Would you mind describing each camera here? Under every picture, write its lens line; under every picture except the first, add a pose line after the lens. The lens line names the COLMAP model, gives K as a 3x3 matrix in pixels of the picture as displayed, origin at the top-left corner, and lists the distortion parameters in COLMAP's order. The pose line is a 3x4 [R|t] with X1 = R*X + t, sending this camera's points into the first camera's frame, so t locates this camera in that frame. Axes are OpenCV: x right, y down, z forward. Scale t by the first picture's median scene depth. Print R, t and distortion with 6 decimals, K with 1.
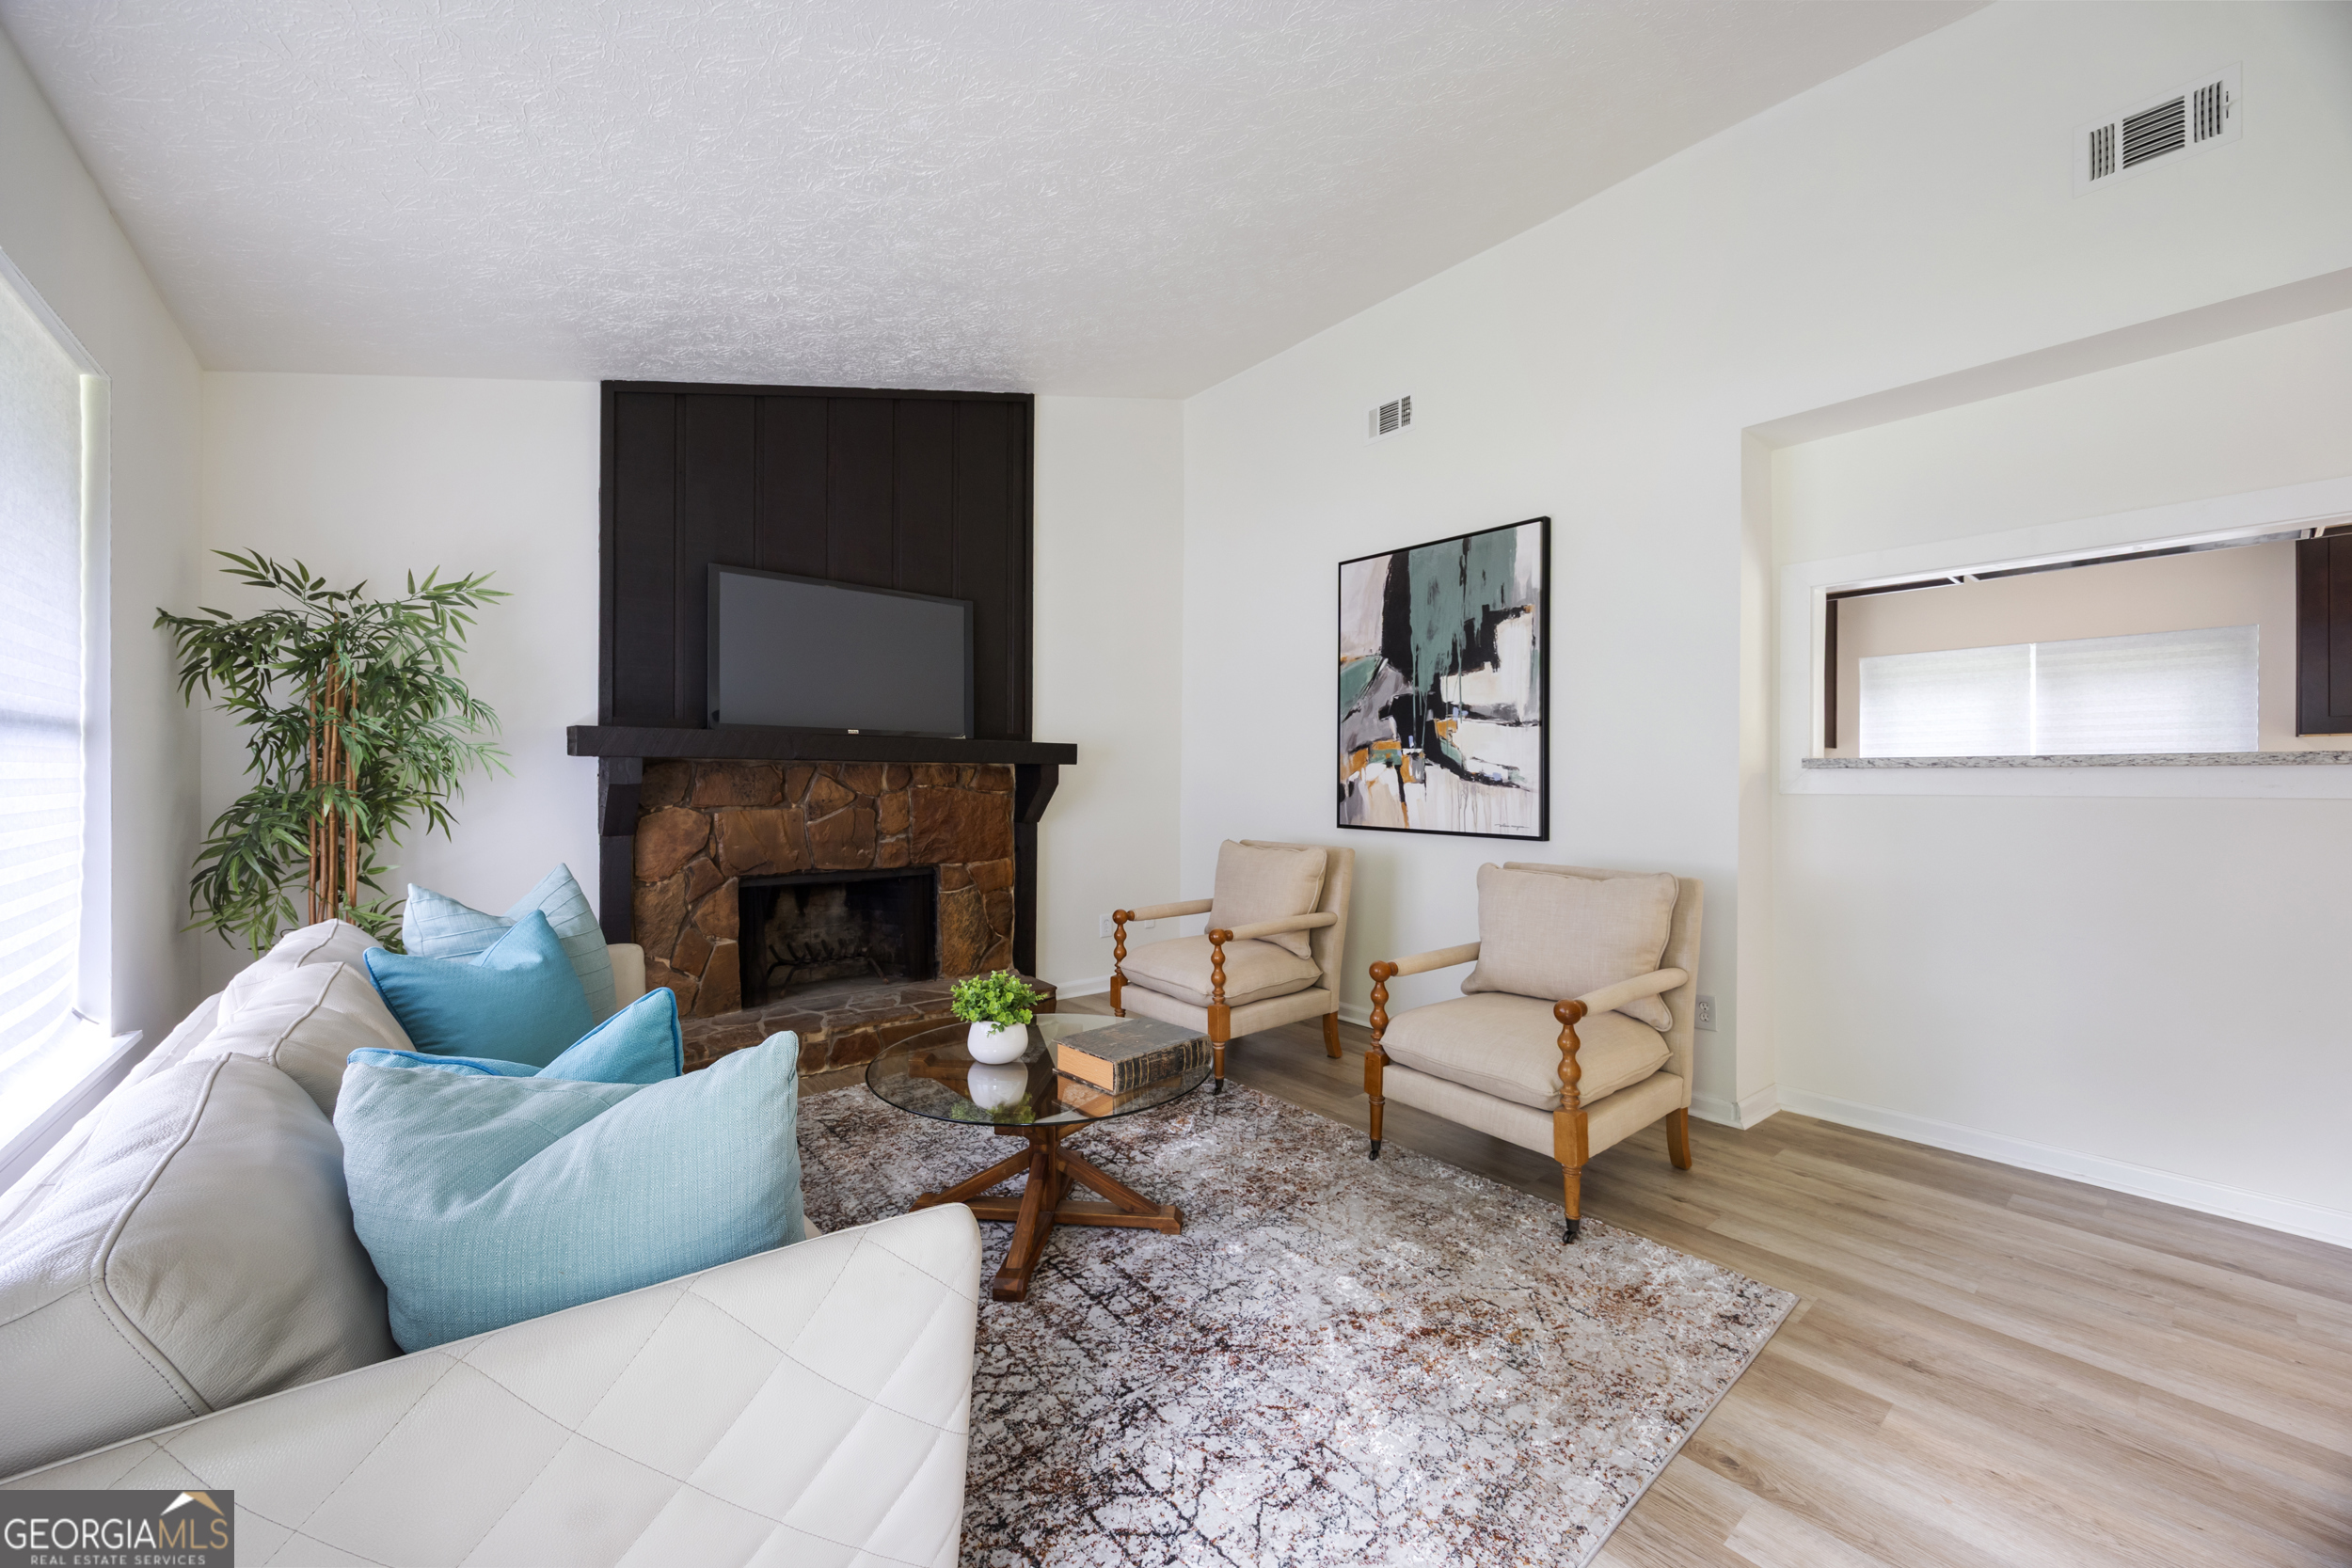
lens RADIAL K [[891.7, 0, 1155.7], [0, 891.7, 785.2], [0, 0, 1]] dist [-0.012165, 0.000710]
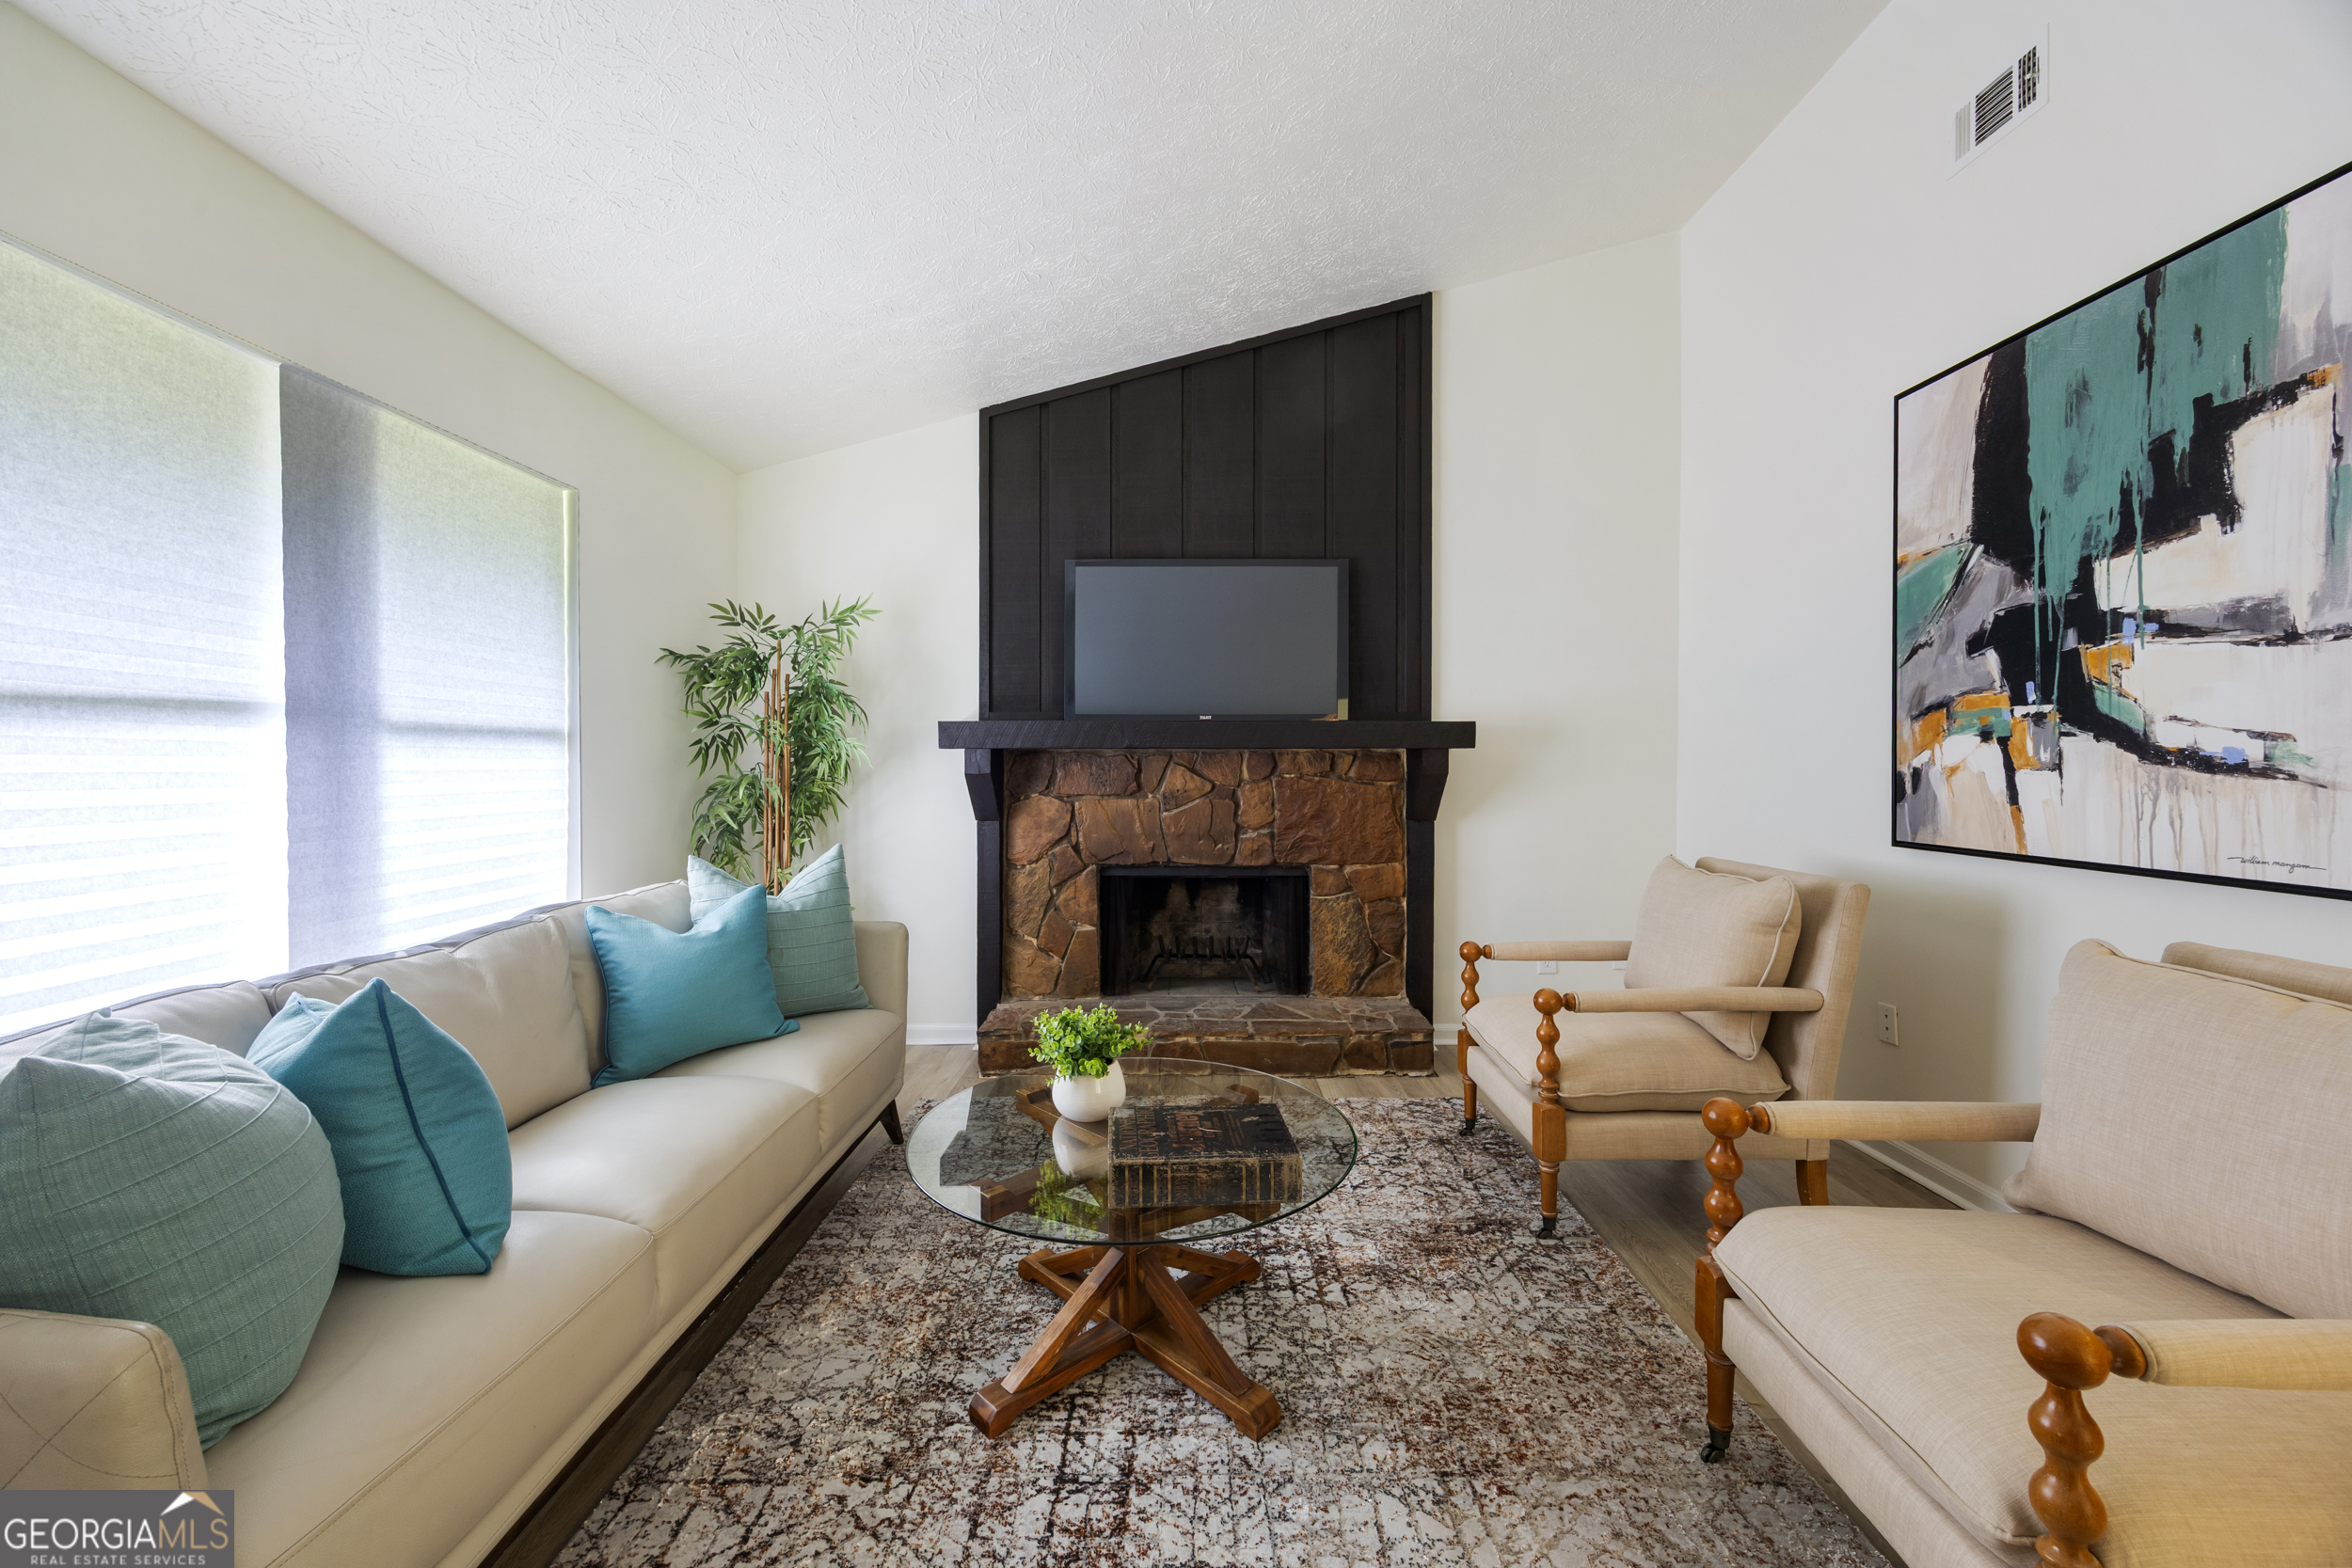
lens RADIAL K [[891.7, 0, 1174.6], [0, 891.7, 782.0], [0, 0, 1]] dist [-0.012165, 0.000710]
pose [[0.760315, 0.004558, -0.649538, 0.278282], [0.000125, 0.999974, 0.007163, 0.001048], [0.649554, -0.005527, 0.760295, 0.305336]]
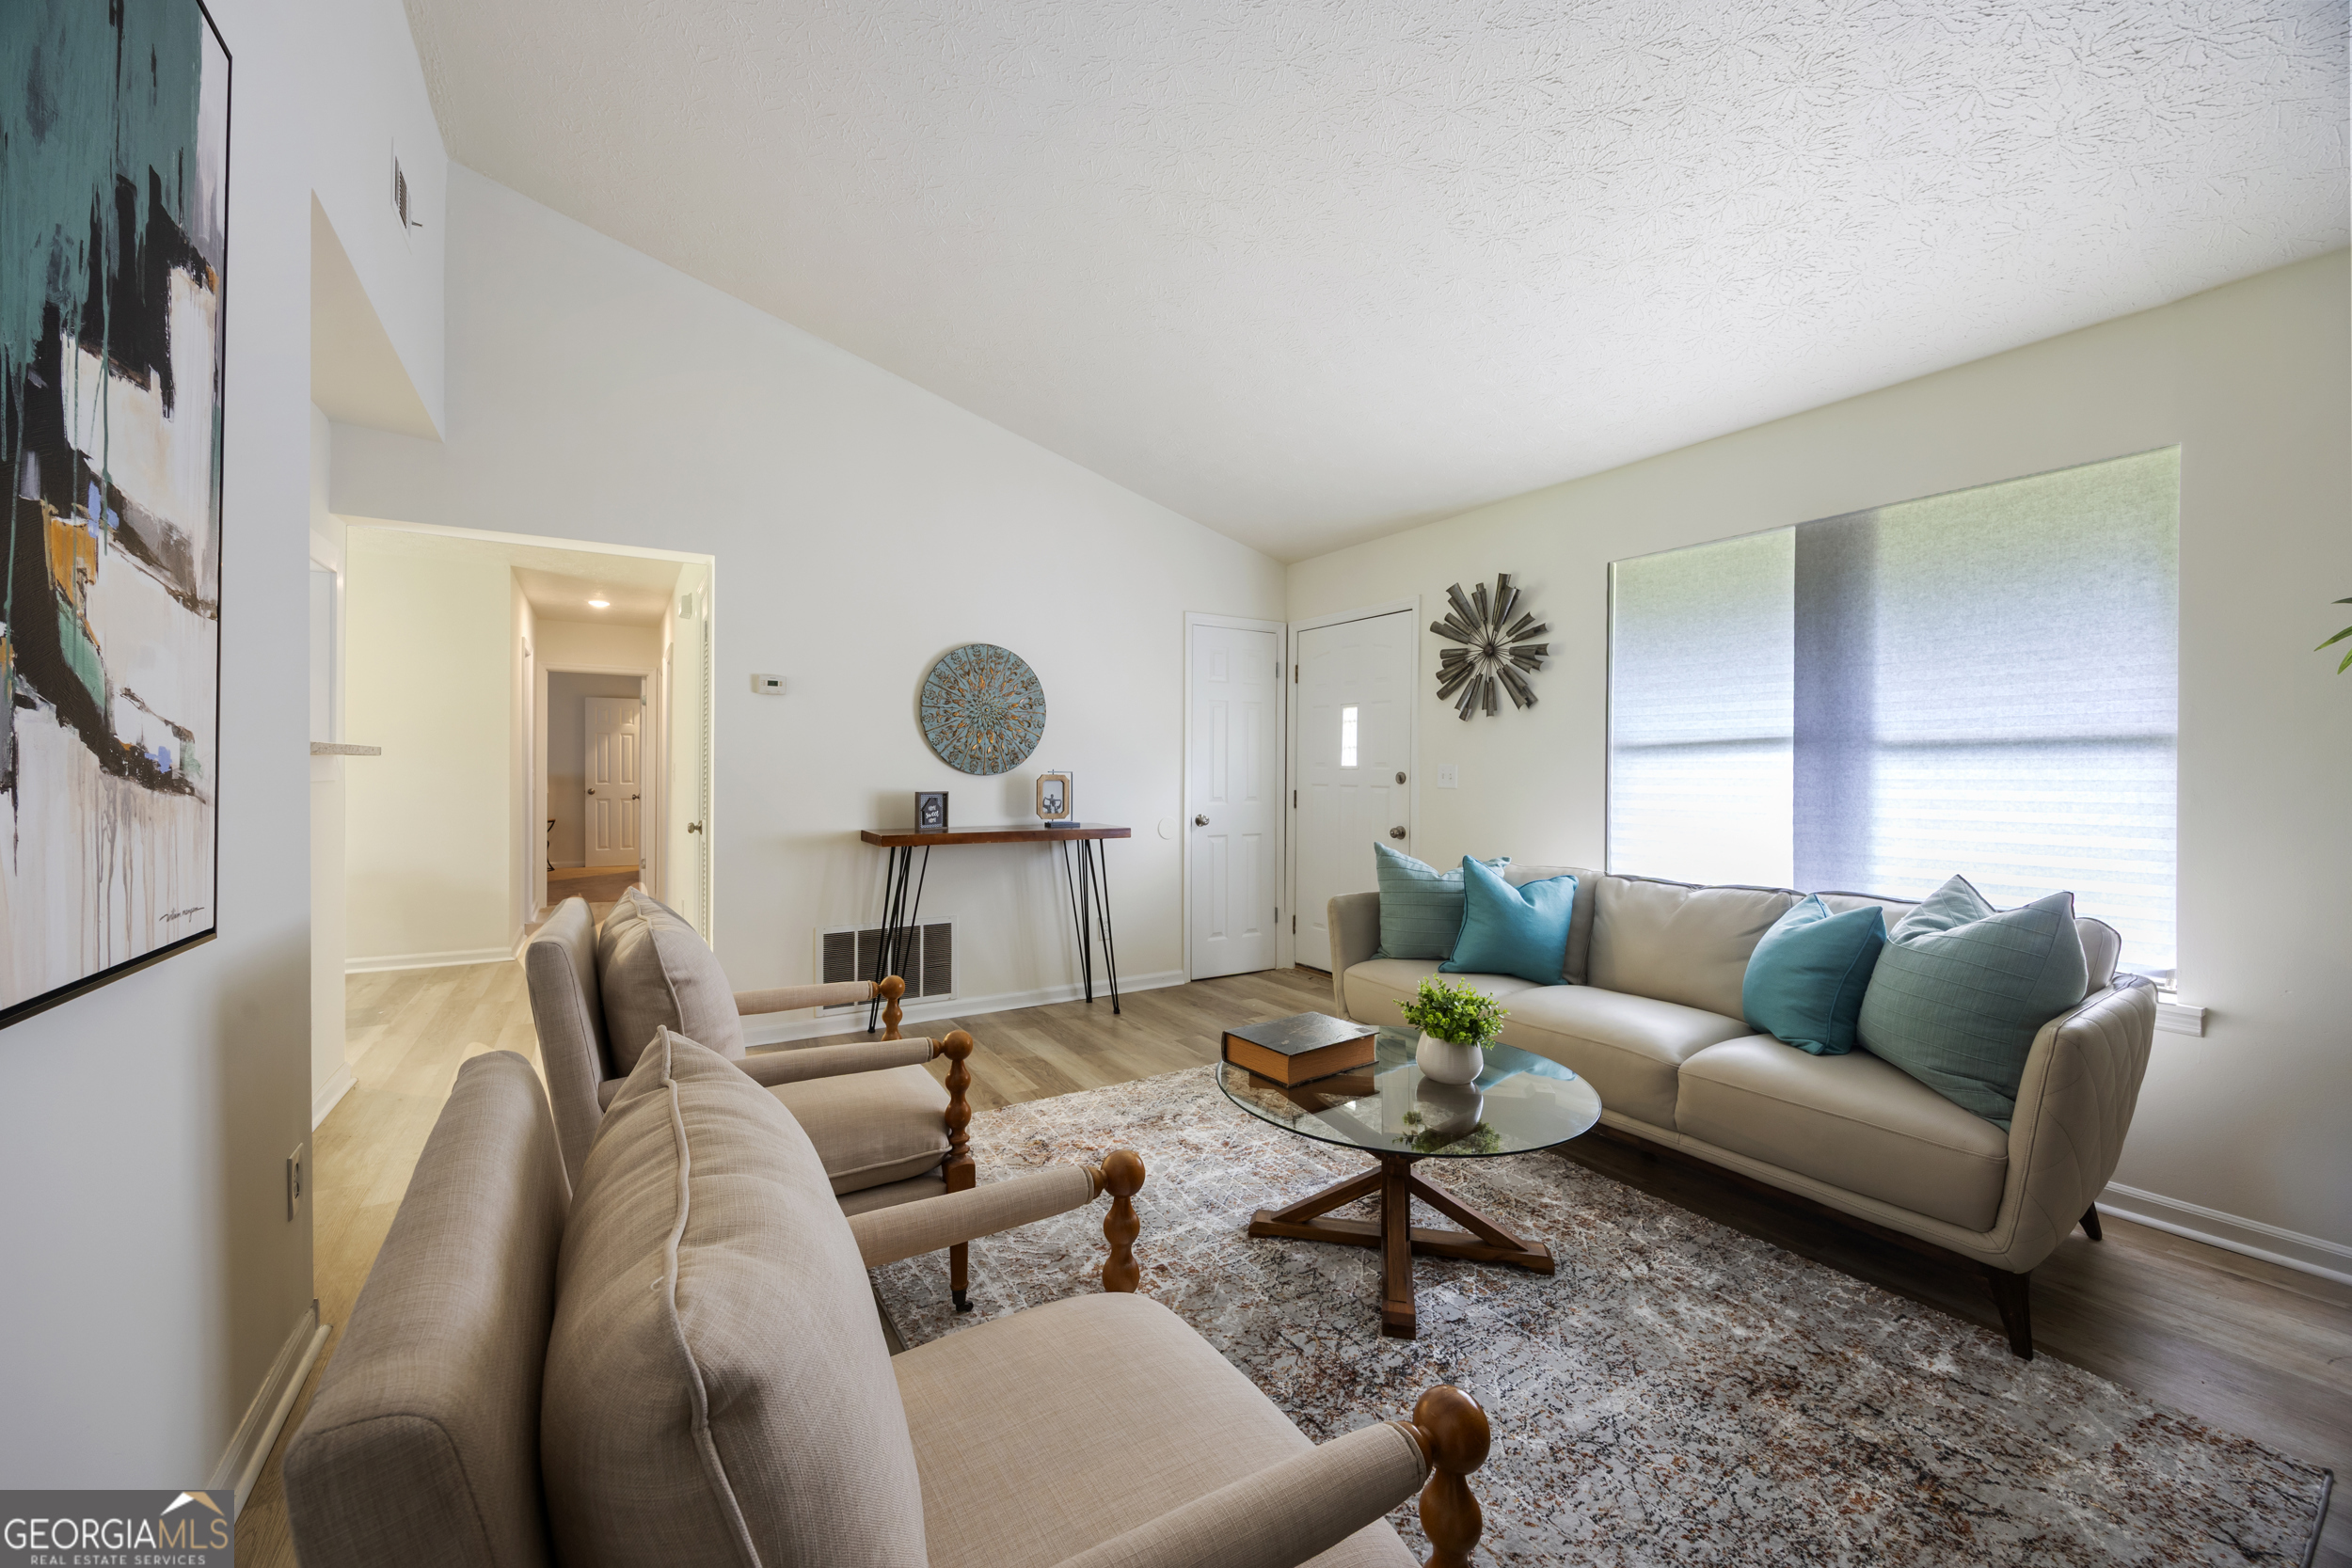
lens RADIAL K [[891.7, 0, 1192.7], [0, 891.7, 773.9], [0, 0, 1]] dist [-0.012165, 0.000710]
pose [[-0.995881, -0.008454, 0.090280, 0.004097], [-0.007571, 0.999920, 0.010120, -0.011581], [-0.090358, 0.009395, -0.995865, 1.355688]]
